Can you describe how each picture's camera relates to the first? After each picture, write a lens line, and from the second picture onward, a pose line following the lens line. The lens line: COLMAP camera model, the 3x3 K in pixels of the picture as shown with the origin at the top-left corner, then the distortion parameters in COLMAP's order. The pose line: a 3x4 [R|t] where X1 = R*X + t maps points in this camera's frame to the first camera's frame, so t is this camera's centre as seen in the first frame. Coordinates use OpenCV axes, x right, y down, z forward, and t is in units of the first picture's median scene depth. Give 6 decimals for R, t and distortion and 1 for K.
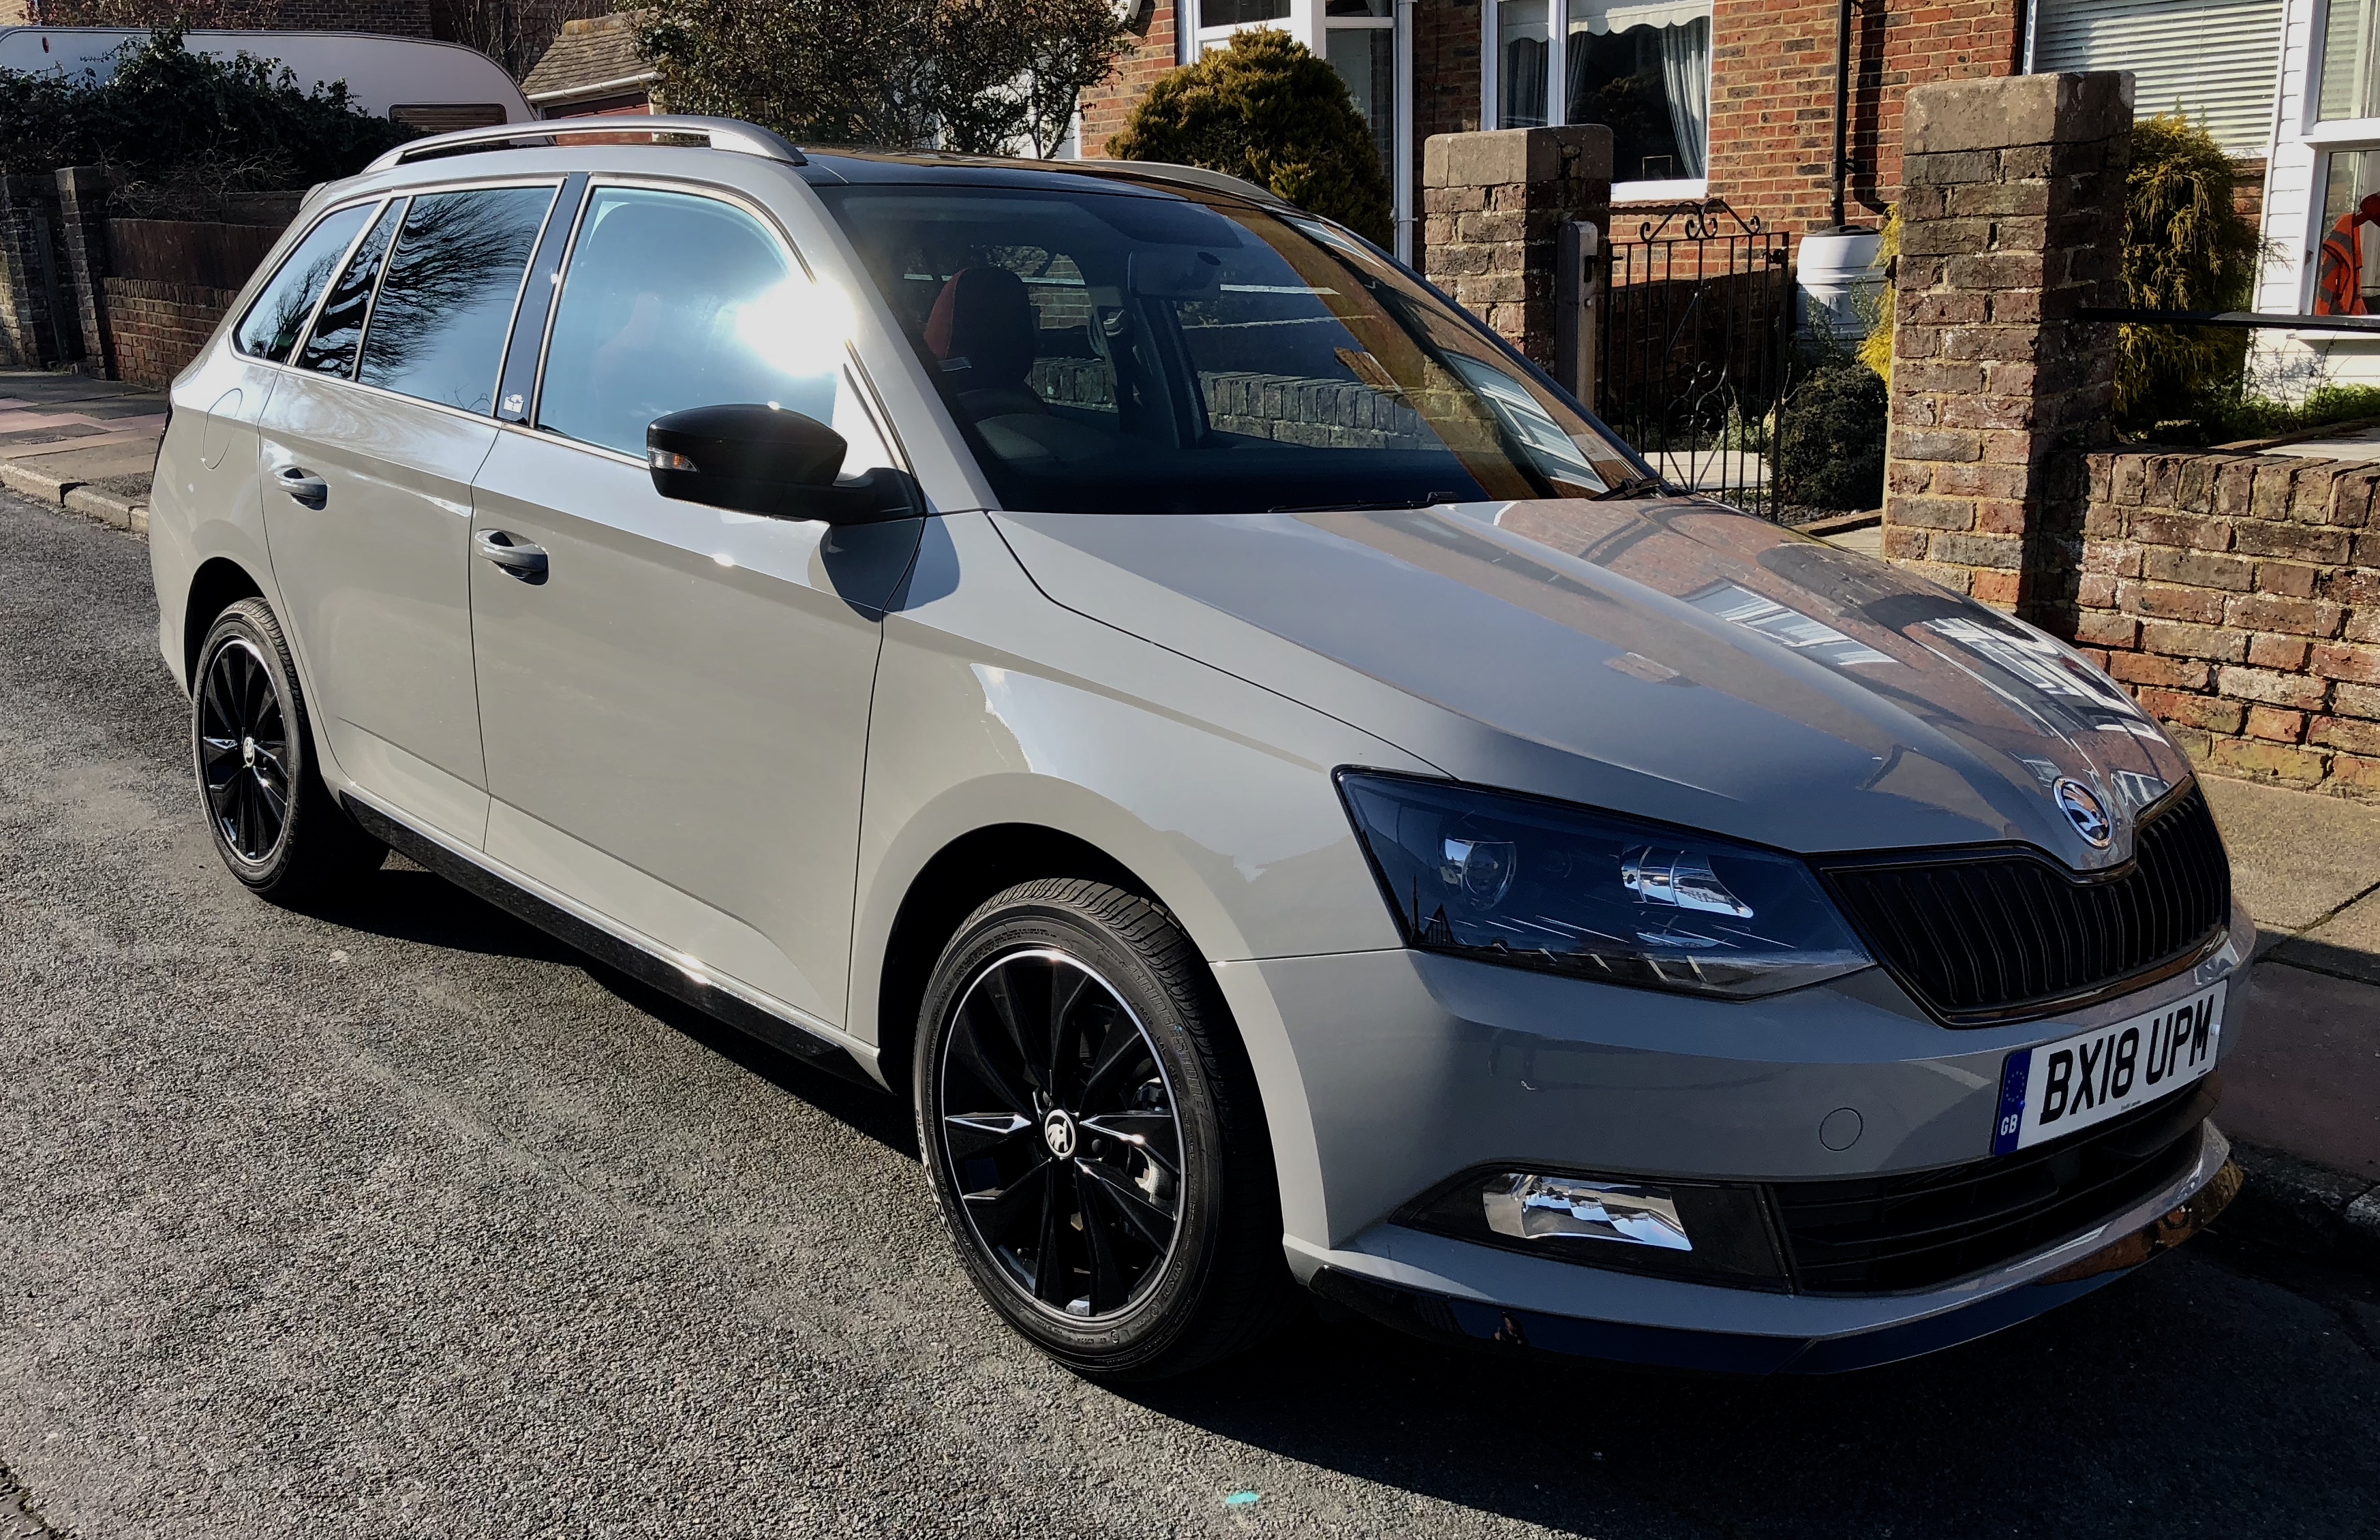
lens RADIAL K [[2058.1, 0, 1163.9], [0, 2058.1, 770.8], [0, 0, 1]] dist [0.014433, 0.016591]
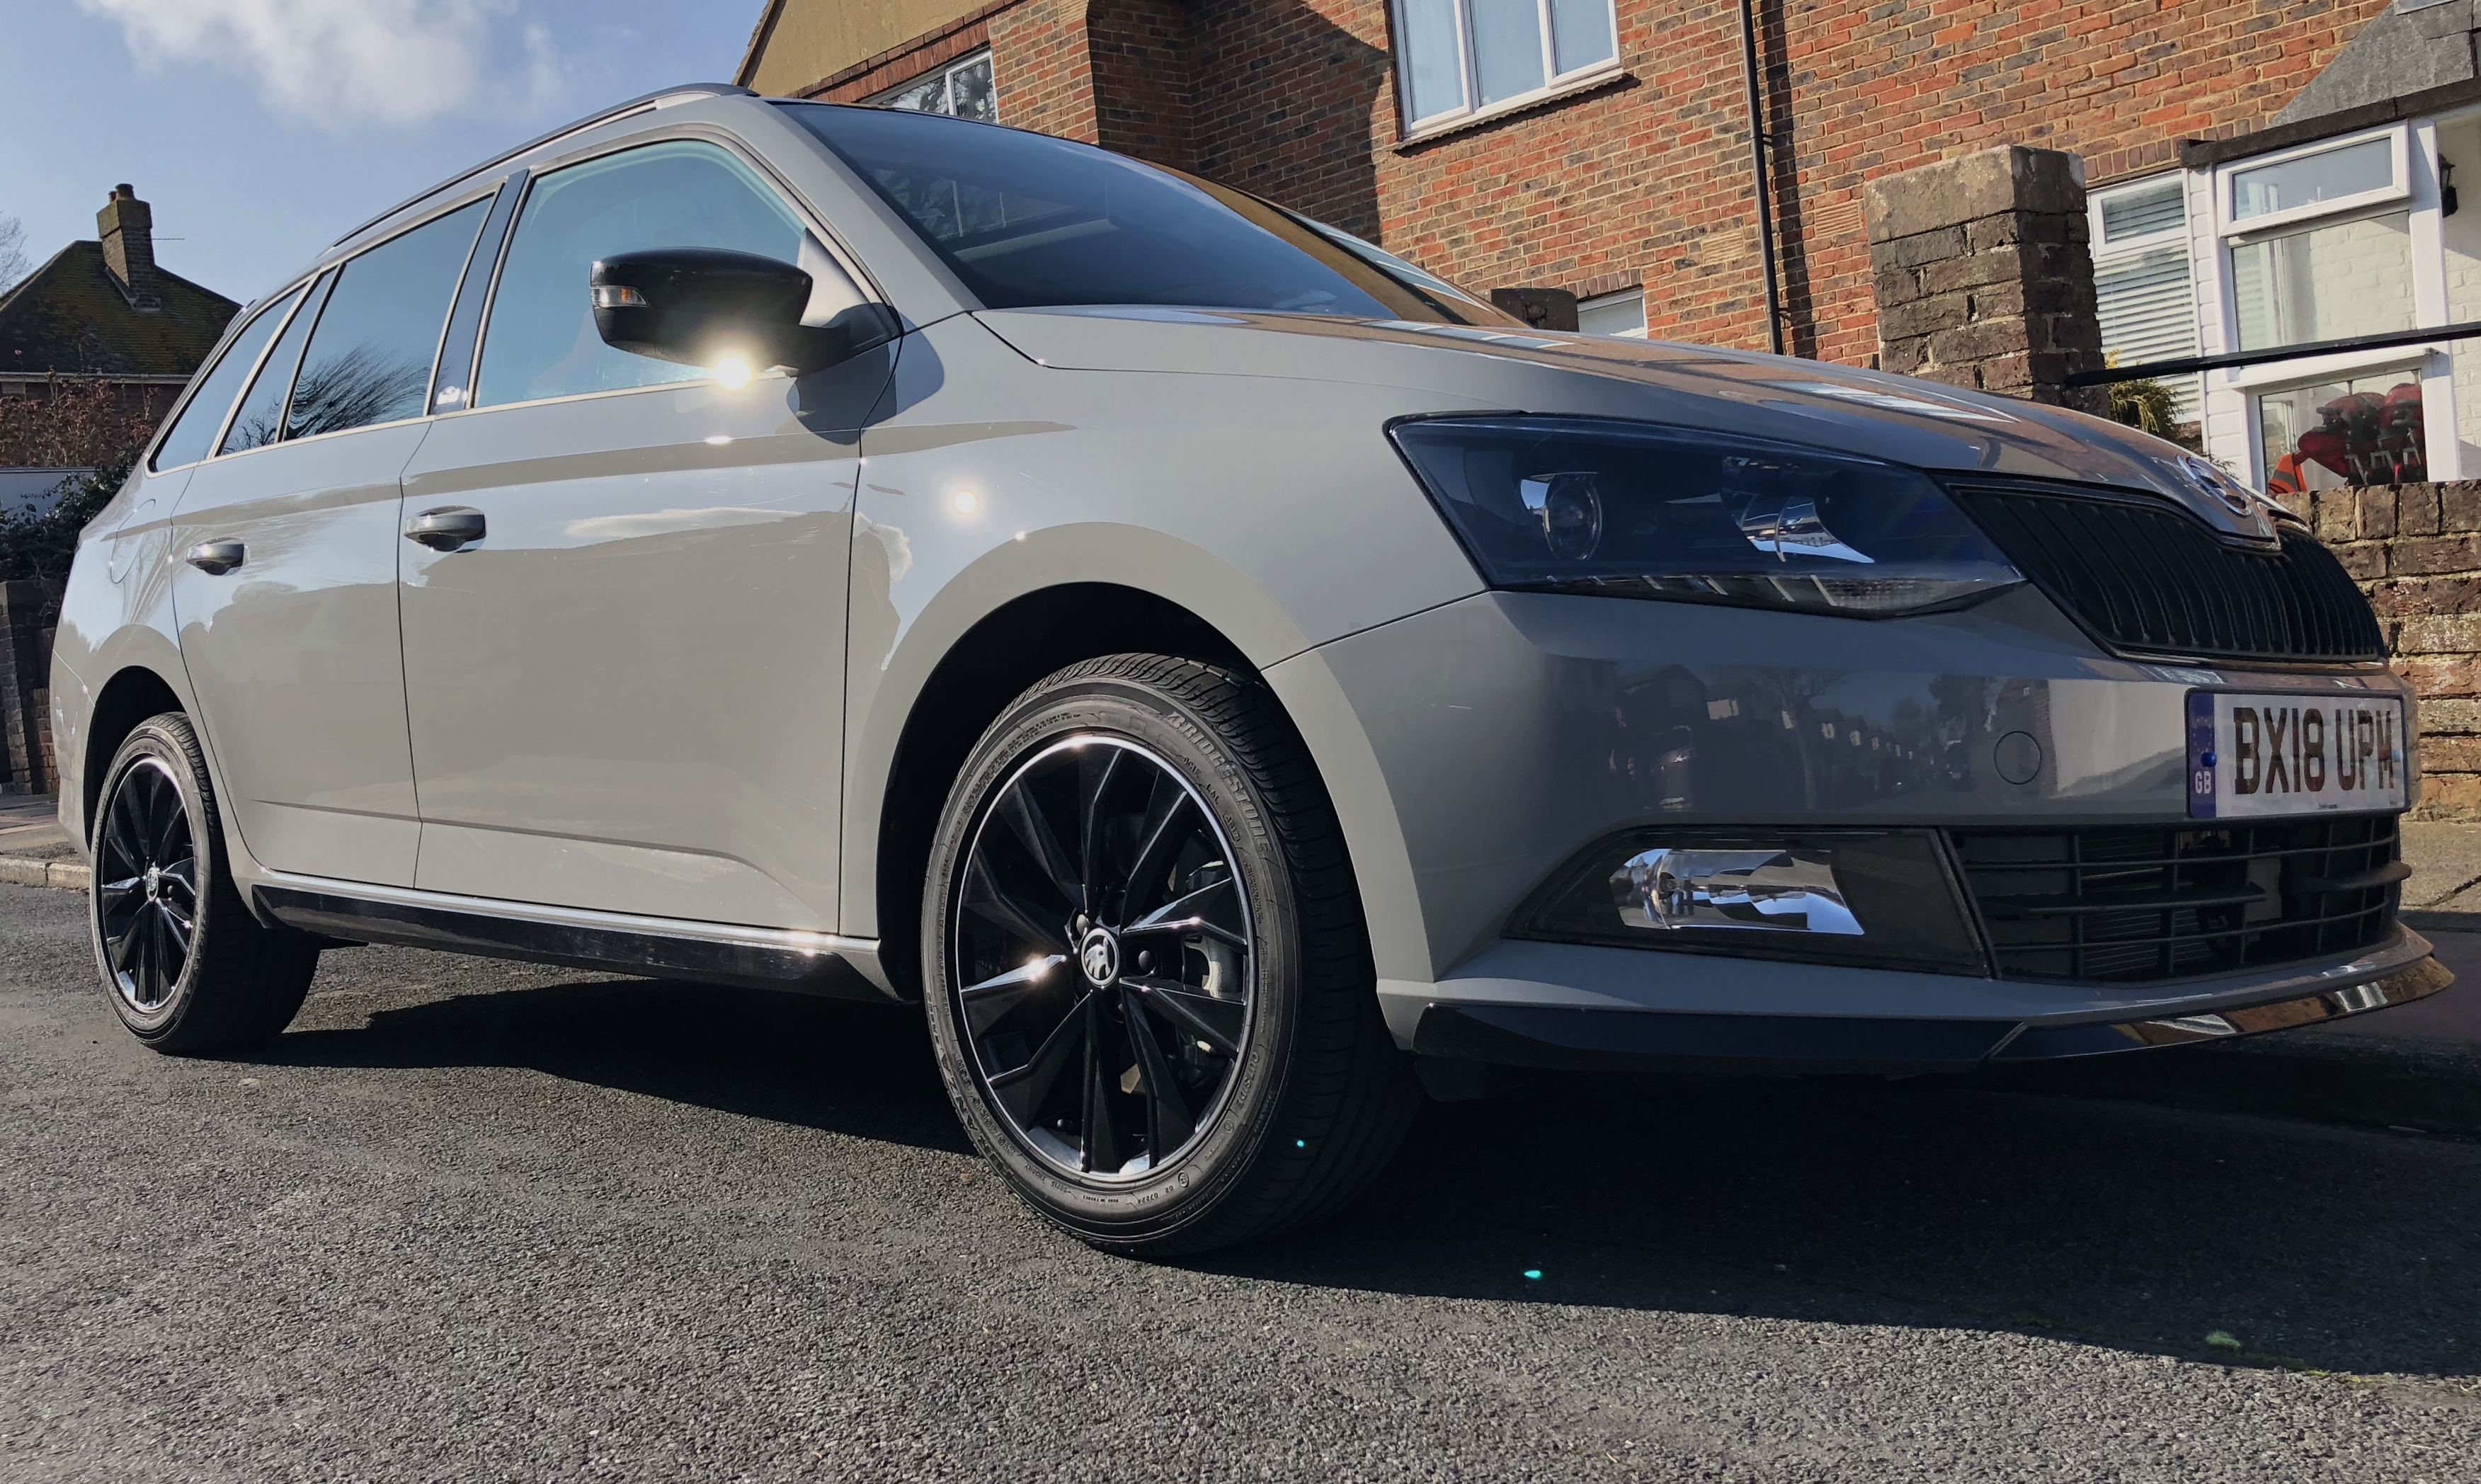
lens RADIAL K [[2121.5, 0, 1240.5], [0, 2121.5, 742.0], [0, 0, 1]] dist [0.009758, 0.008885]
pose [[0.996022, -0.073961, 0.049693, -0.028102], [0.083016, 0.972866, -0.215963, 0.269210], [-0.032372, 0.219229, 0.975136, 0.125879]]
